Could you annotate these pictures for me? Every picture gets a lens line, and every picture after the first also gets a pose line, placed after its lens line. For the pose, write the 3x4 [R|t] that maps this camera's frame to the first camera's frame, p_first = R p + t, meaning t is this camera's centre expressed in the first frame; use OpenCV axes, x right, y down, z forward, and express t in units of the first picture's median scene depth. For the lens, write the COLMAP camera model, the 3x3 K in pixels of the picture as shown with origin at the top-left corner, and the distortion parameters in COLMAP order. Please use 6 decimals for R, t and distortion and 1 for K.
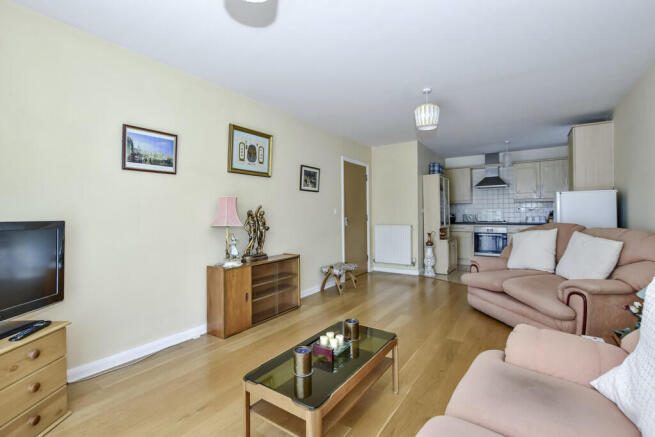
lens RADIAL K [[297.0, 0, 325.5], [0, 297.0, 211.7], [0, 0, 1]] dist [-0.002921, -0.000227]
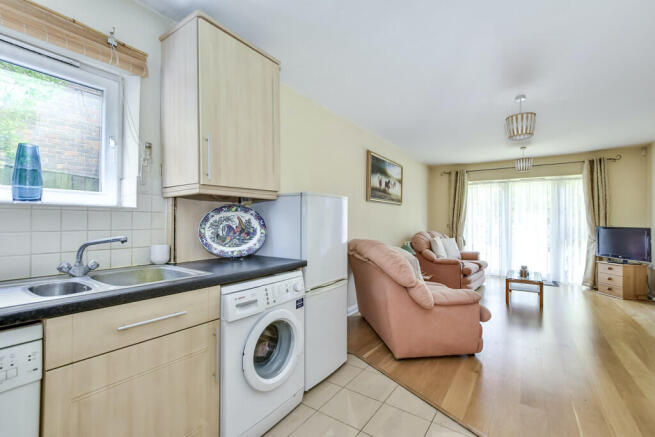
lens RADIAL K [[289.4, 0, 327.5], [0, 289.4, 218.5], [0, 0, 1]] dist [-0.003900, -0.000170]
pose [[-0.999973, 0.004366, -0.005842, 0.860758], [0.004461, 0.999858, -0.016243, -0.009419], [0.005771, -0.016269, -0.999851, 1.693977]]
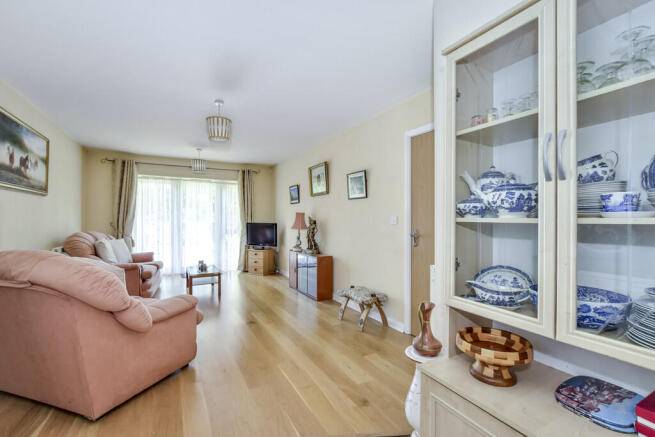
lens RADIAL K [[289.4, 0, 327.5], [0, 289.4, 218.5], [0, 0, 1]] dist [-0.003900, -0.000170]
pose [[-0.447707, 0.005729, -0.894162, 0.936814], [0.009637, 0.999952, 0.001581, -0.011628], [0.894128, -0.007909, -0.447741, 1.564316]]
